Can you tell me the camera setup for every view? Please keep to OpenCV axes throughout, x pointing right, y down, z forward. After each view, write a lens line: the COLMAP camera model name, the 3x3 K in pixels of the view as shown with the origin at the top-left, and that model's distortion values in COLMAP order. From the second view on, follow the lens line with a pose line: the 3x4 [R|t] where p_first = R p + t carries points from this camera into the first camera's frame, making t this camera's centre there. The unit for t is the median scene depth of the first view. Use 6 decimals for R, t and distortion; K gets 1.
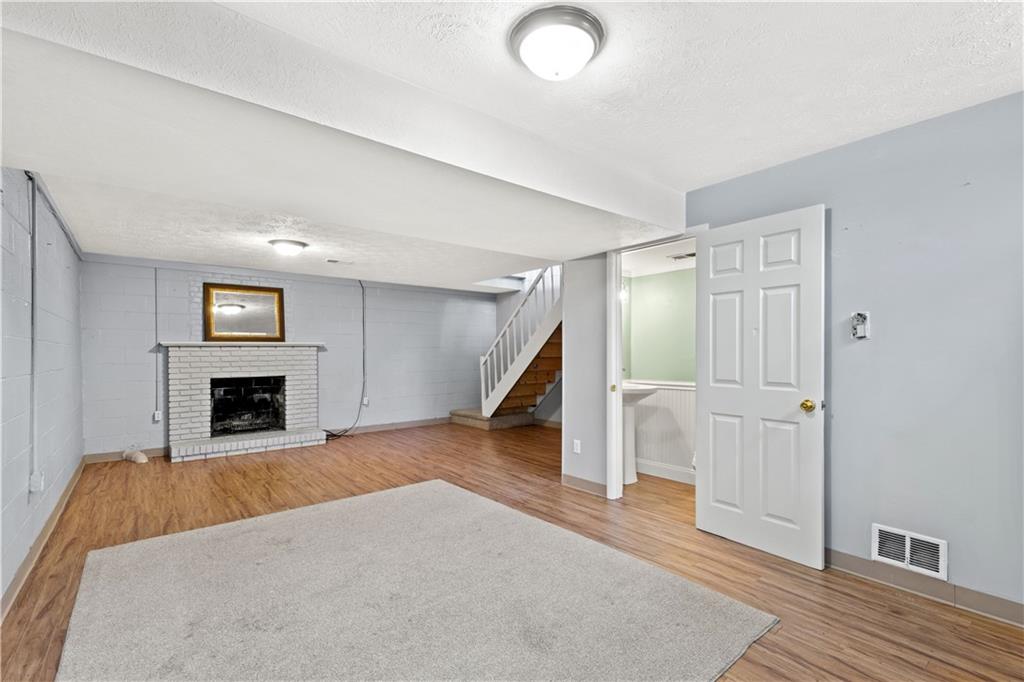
lens RADIAL K [[443.7, 0, 518.0], [0, 443.7, 344.1], [0, 0, 1]] dist [0.001271, -0.000142]
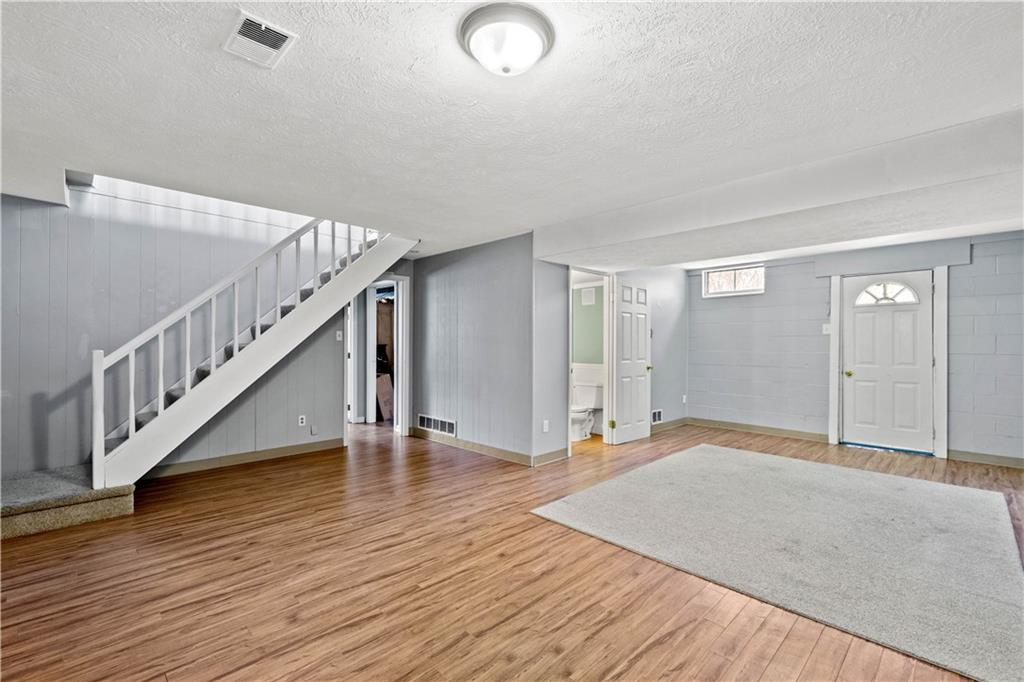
lens RADIAL K [[443.7, 0, 518.0], [0, 443.7, 344.1], [0, 0, 1]] dist [0.001271, -0.000142]
pose [[-0.077073, 0.002381, 0.997023, -0.891830], [-0.019849, 0.999795, -0.003922, 0.024078], [-0.996828, -0.020093, -0.077010, 1.045053]]
